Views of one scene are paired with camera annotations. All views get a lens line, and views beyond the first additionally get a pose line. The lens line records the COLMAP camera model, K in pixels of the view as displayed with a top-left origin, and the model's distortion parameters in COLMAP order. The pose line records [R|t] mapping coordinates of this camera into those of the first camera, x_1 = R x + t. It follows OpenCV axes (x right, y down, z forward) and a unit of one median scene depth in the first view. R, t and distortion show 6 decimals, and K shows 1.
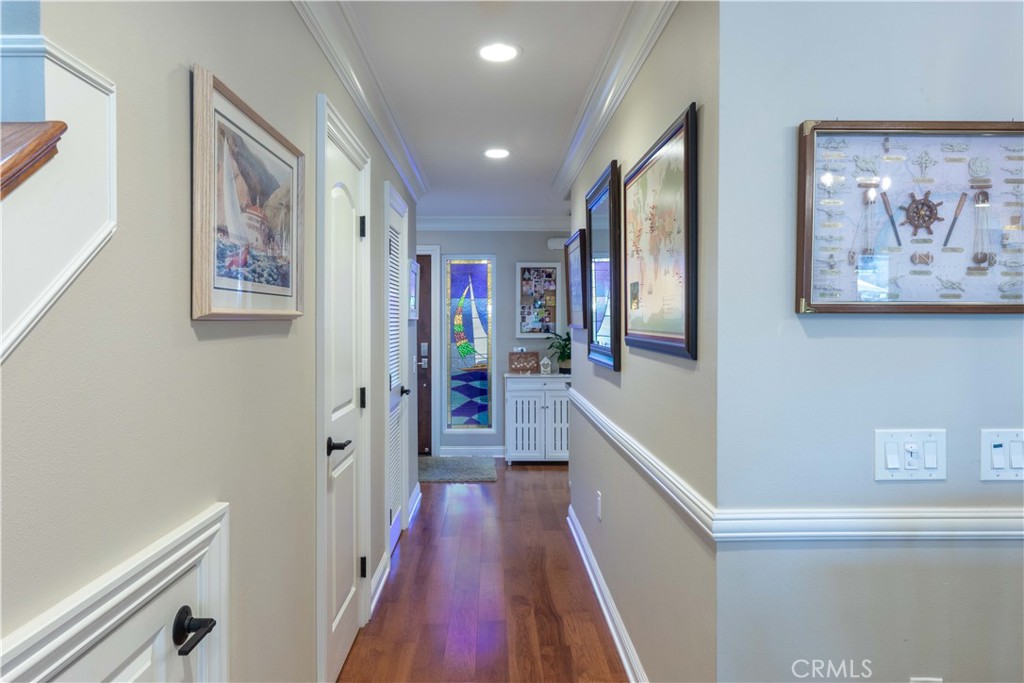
lens RADIAL K [[645.8, 0, 505.0], [0, 645.8, 332.4], [0, 0, 1]] dist [0.005928, 0.004598]
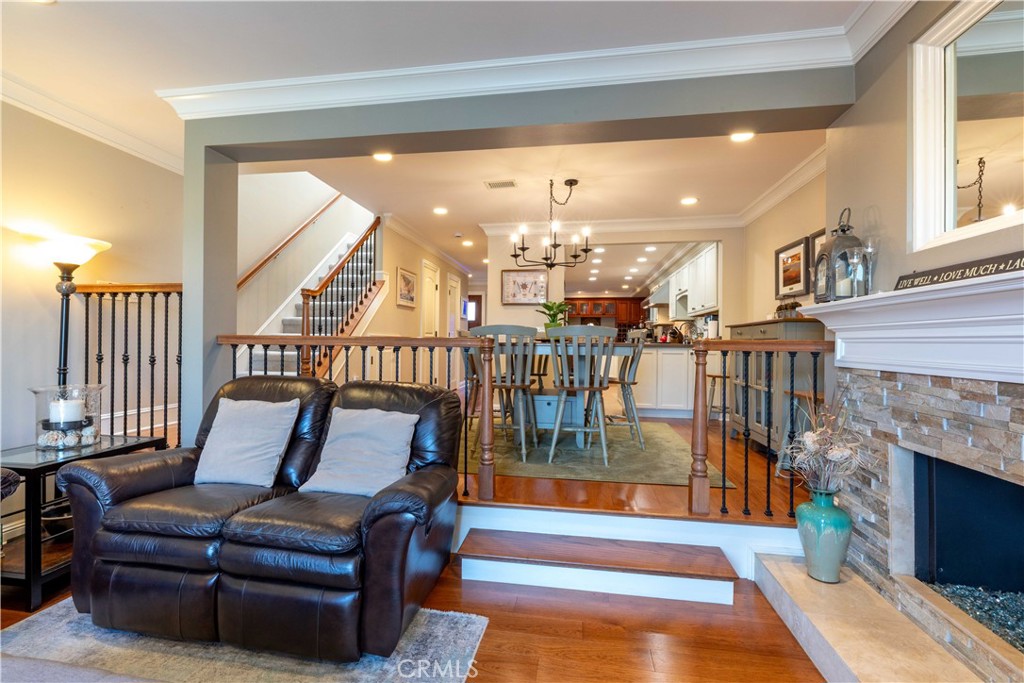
lens RADIAL K [[449.4, 0, 504.8], [0, 449.4, 341.5], [0, 0, 1]] dist [0.001663, -0.000789]
pose [[0.983236, 0.010842, -0.182014, 1.149333], [-0.013816, 0.999791, -0.015080, 0.327294], [0.181812, 0.017342, 0.983180, -2.634849]]
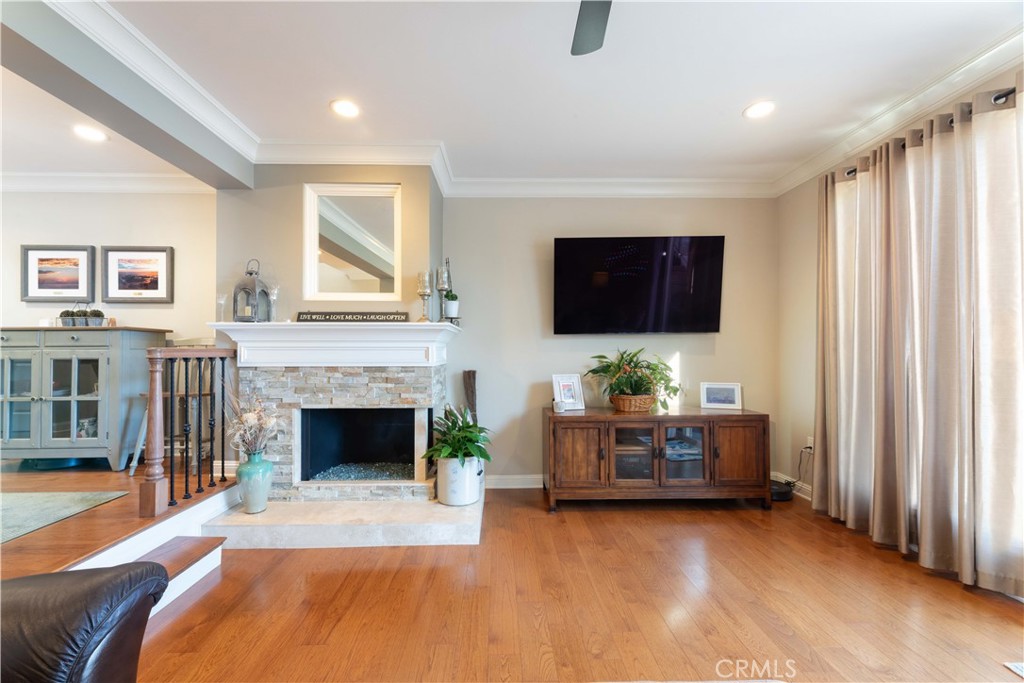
lens RADIAL K [[407.5, 0, 503.7], [0, 407.5, 349.2], [0, 0, 1]] dist [0.003309, -0.002020]
pose [[0.000668, 0.007486, 0.999972, 0.059028], [0.015509, 0.999852, -0.007496, 0.323541], [-0.999880, 0.015513, 0.000551, -2.219455]]
